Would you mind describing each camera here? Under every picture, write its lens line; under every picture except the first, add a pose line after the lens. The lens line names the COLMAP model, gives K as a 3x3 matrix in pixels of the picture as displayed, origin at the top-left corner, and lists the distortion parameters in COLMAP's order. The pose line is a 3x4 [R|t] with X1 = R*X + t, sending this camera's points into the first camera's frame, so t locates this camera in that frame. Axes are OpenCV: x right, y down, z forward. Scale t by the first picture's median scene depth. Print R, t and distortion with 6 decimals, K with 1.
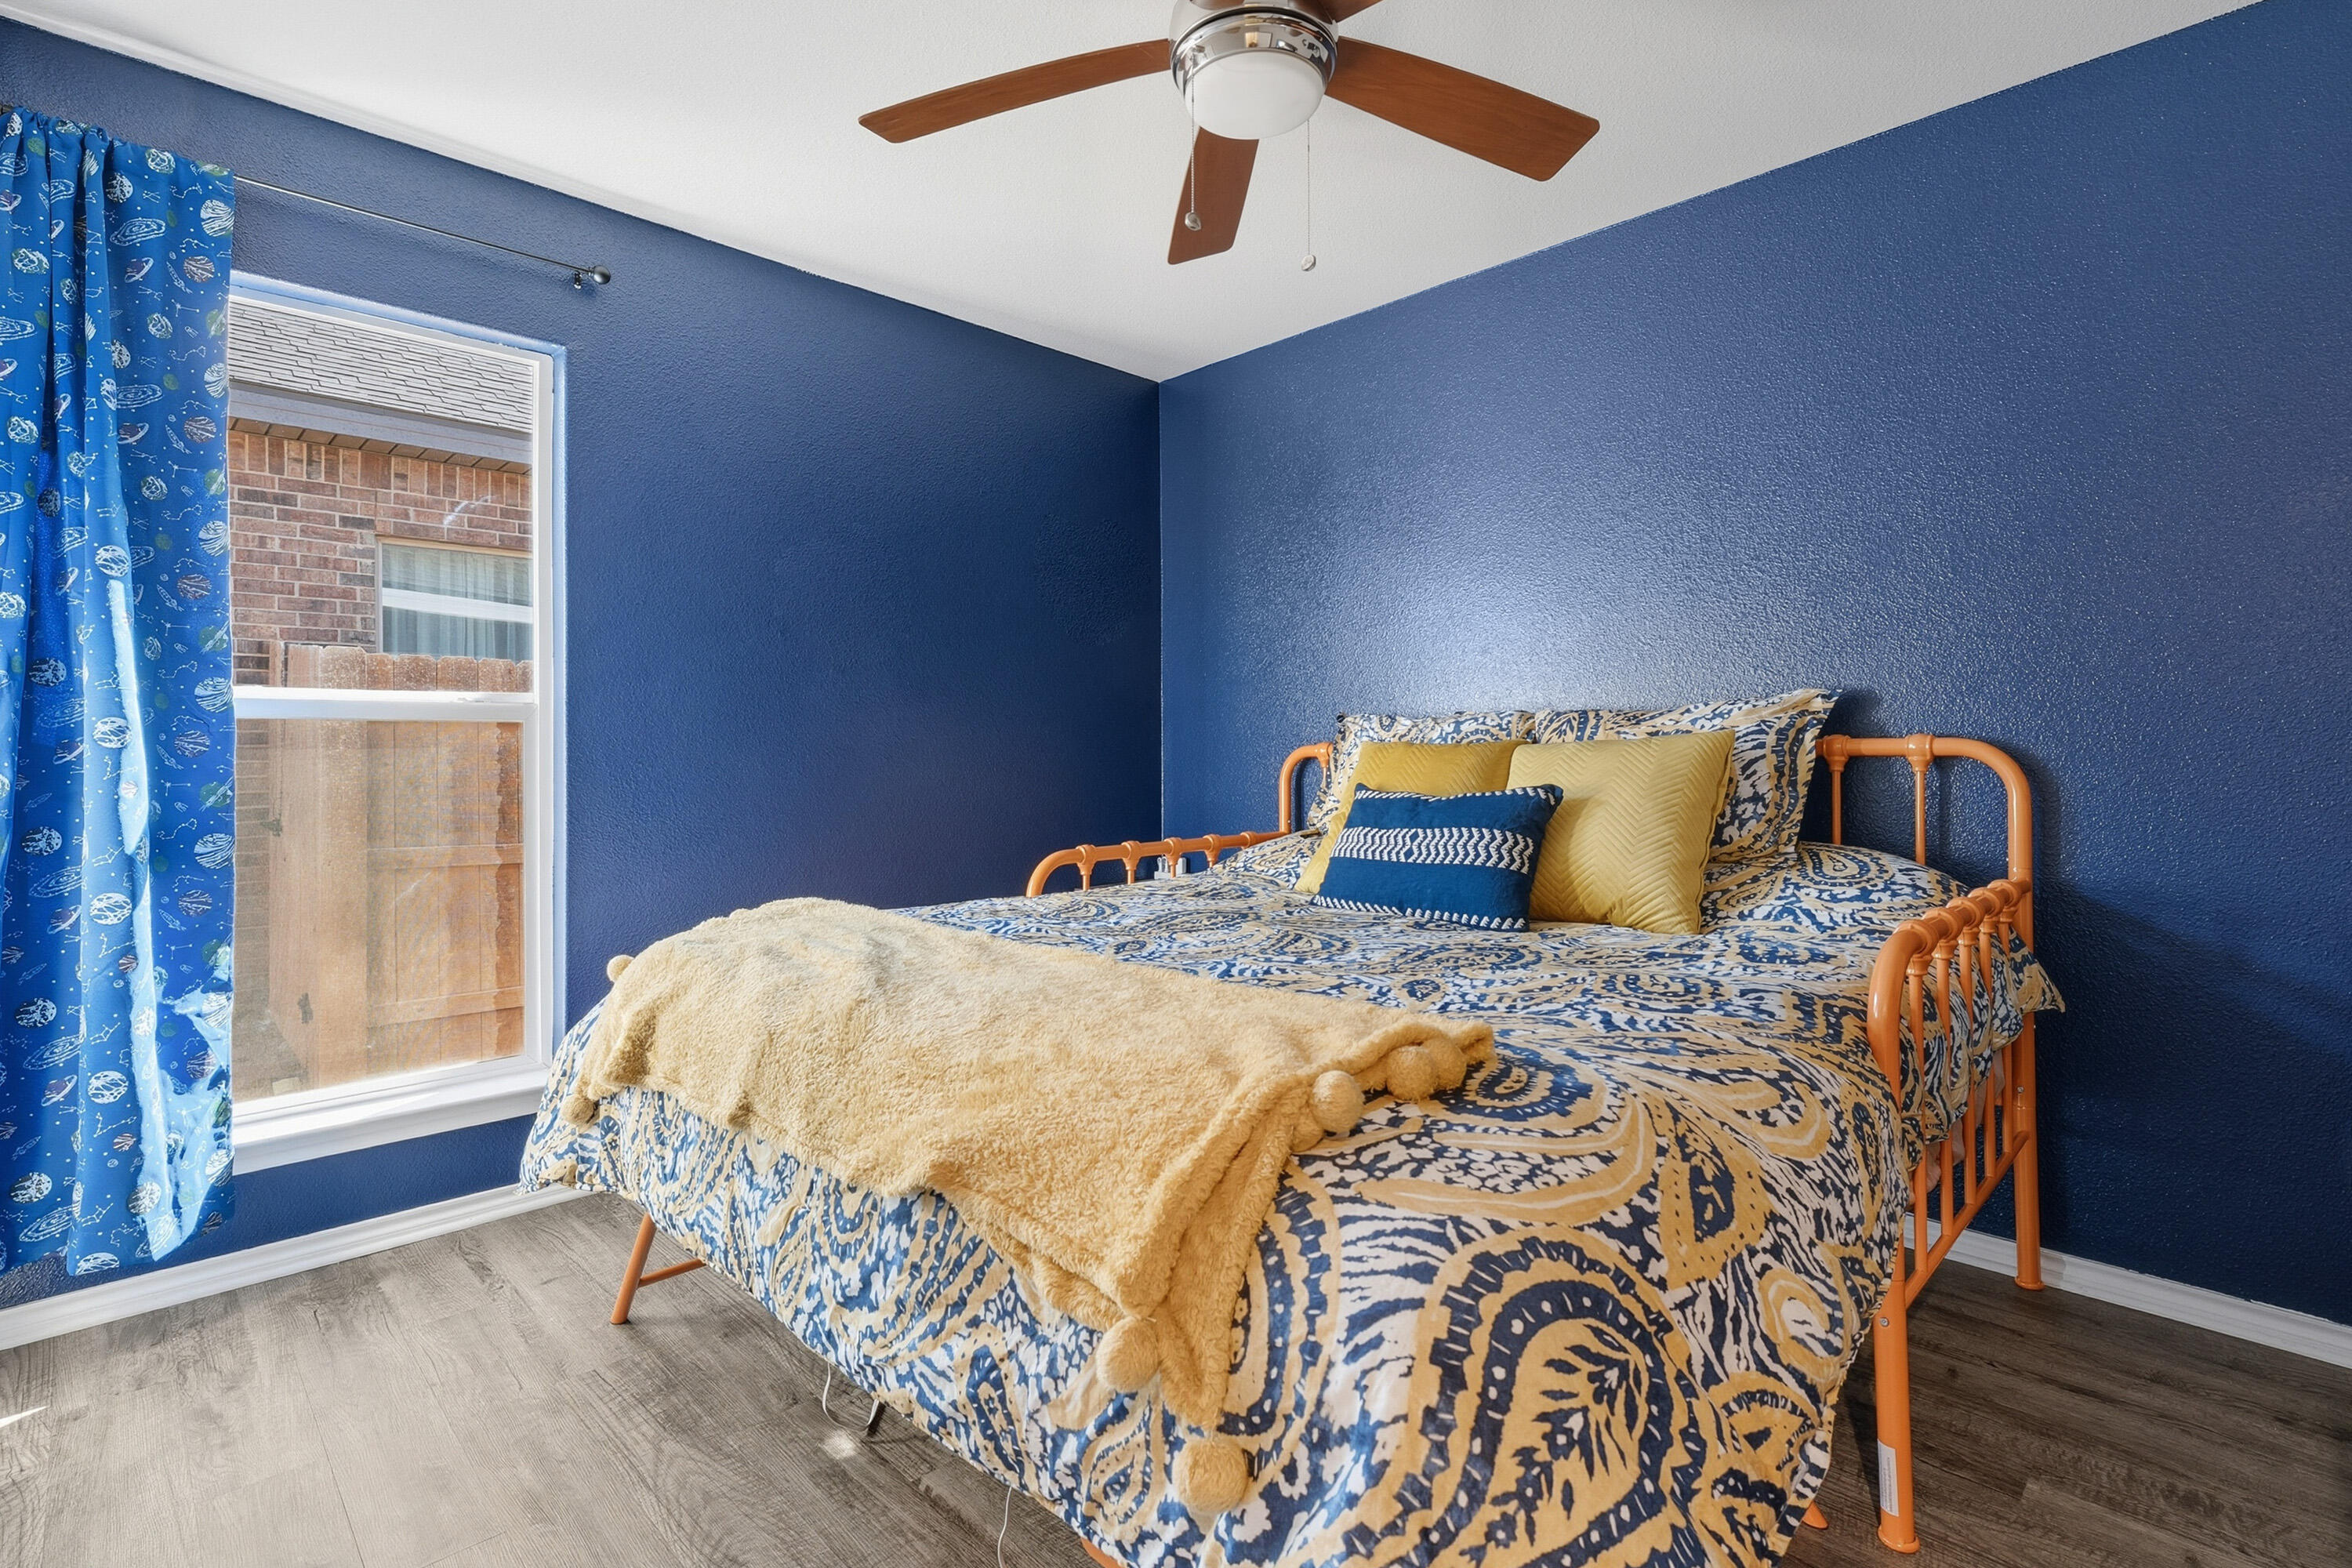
lens RADIAL K [[1080.5, 0, 1177.3], [0, 1080.5, 771.6], [0, 0, 1]] dist [-0.003209, 0.000363]
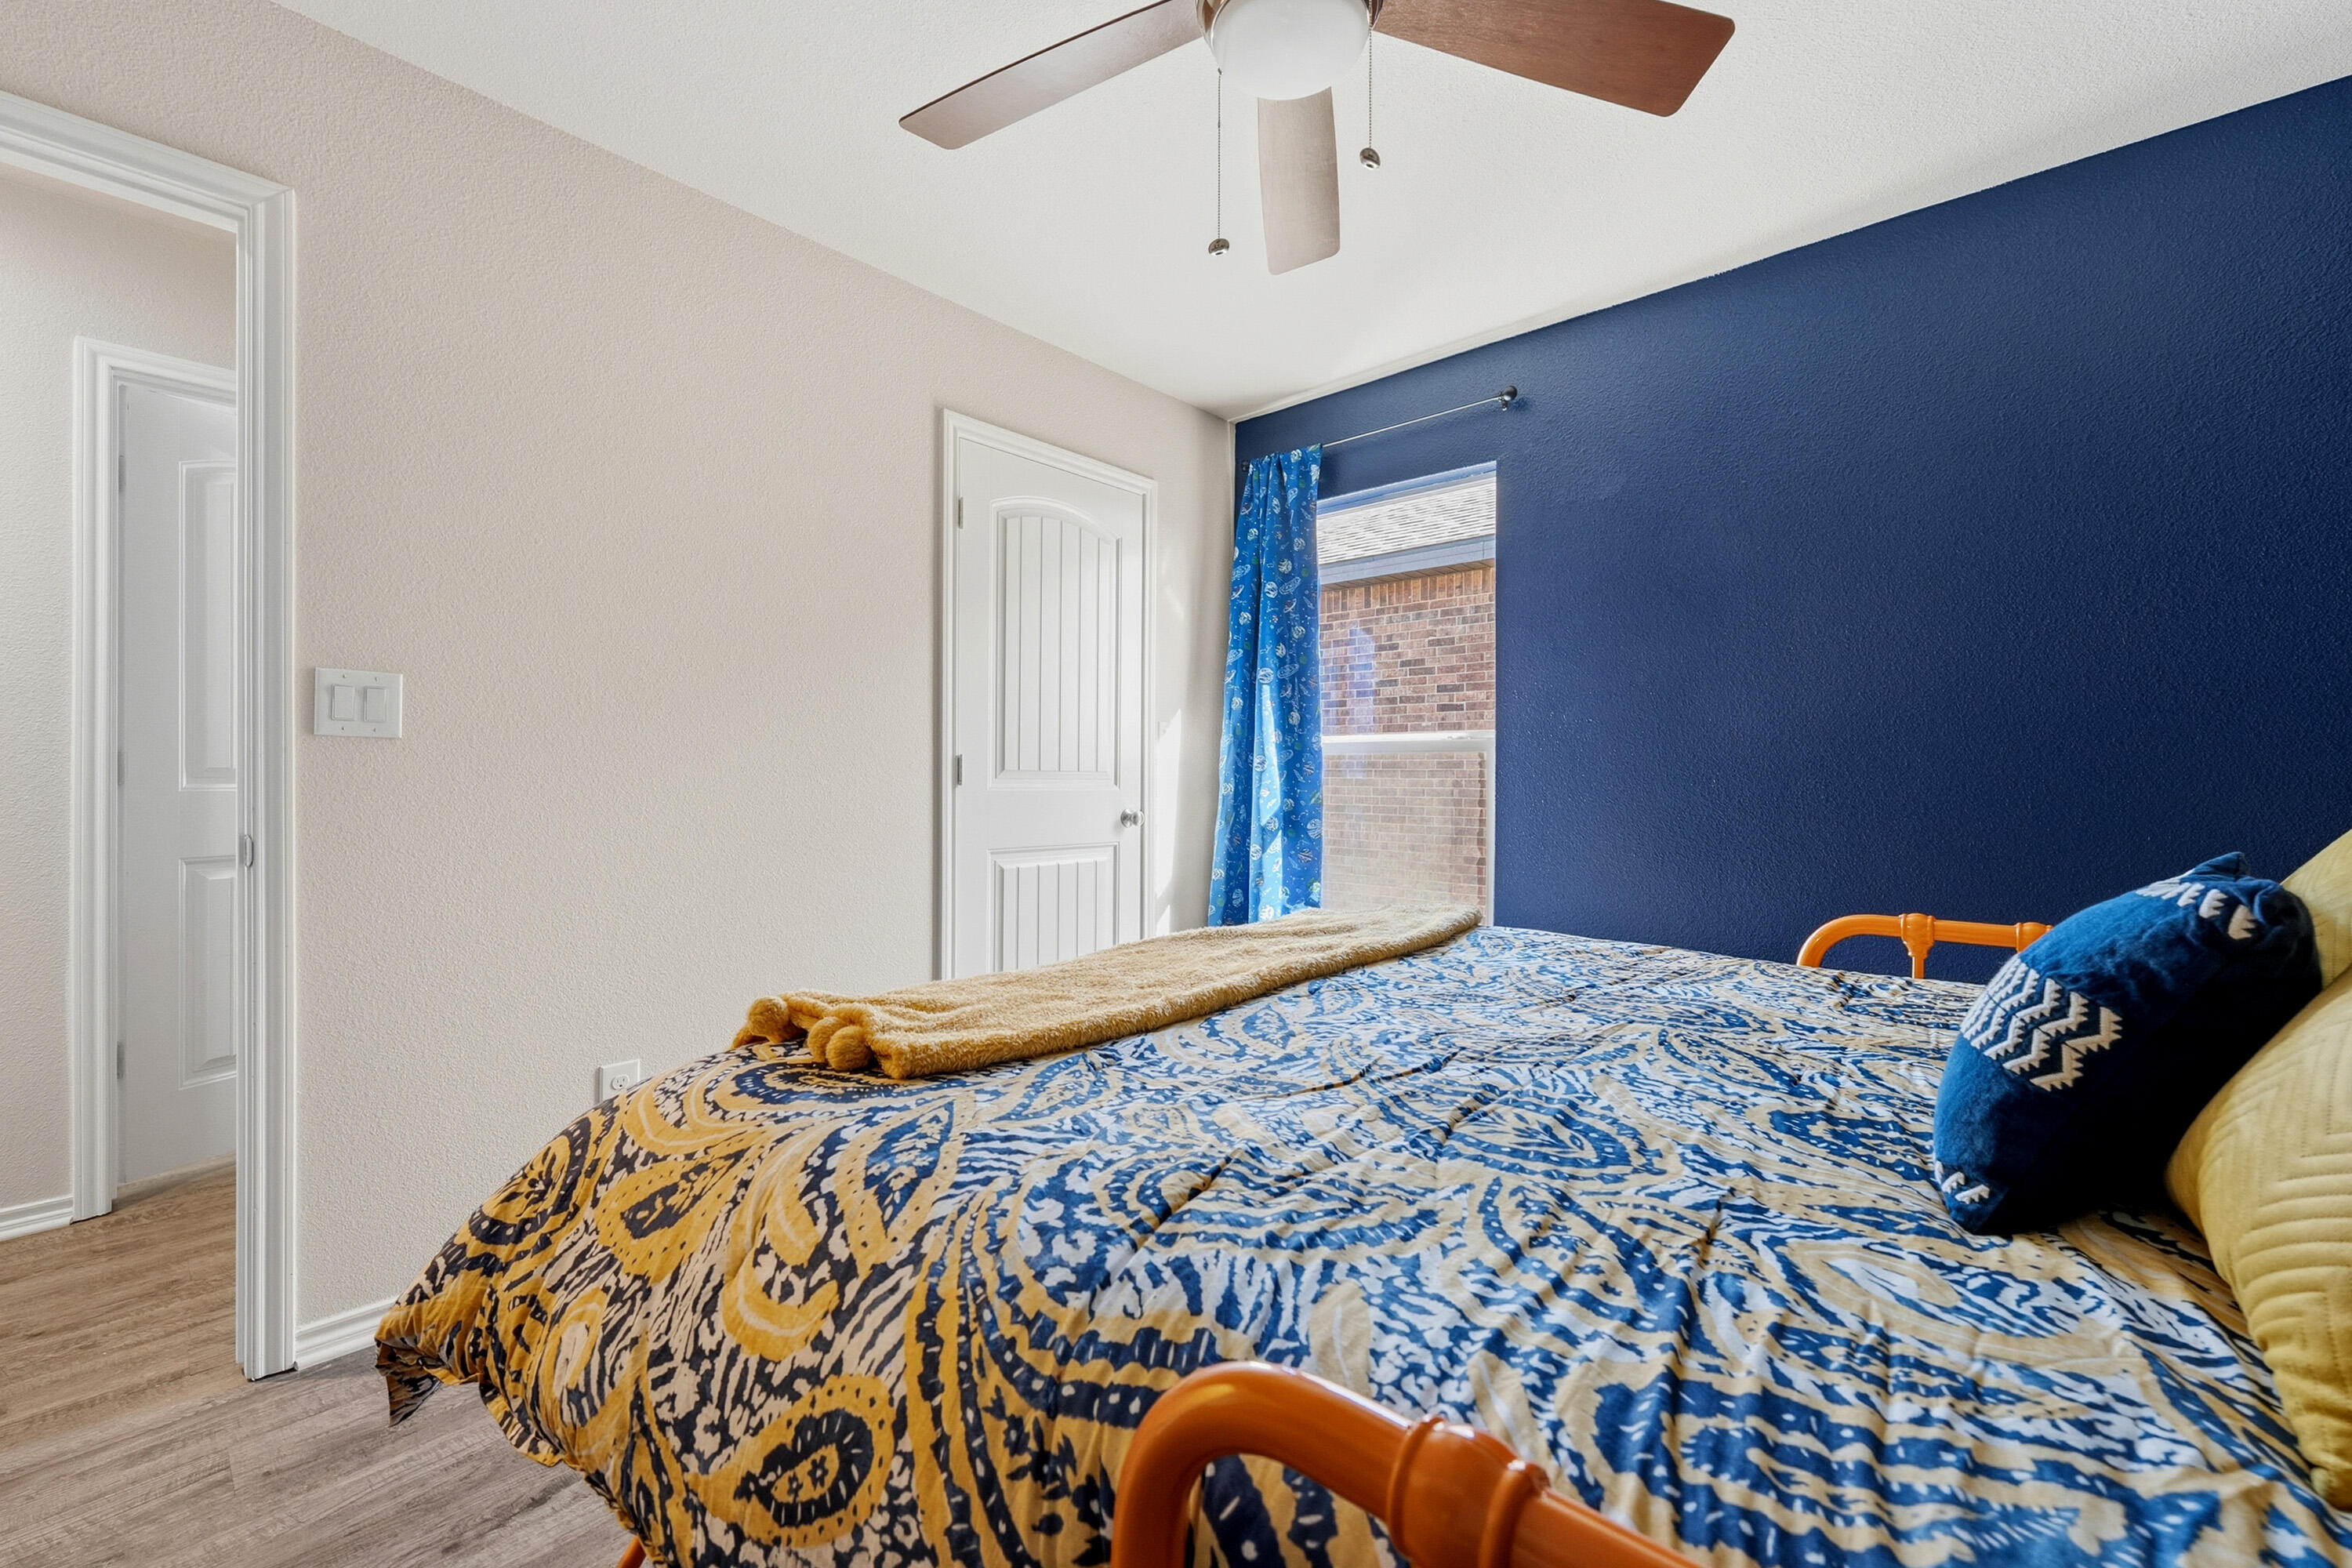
lens RADIAL K [[956.2, 0, 1177.3], [0, 956.2, 775.3], [0, 0, 1]] dist [-0.003070, -0.000569]
pose [[0.062938, 0.007146, -0.997992, 1.204191], [-0.022356, 0.999734, 0.005748, -0.031697], [0.997767, 0.021949, 0.063081, 1.204115]]
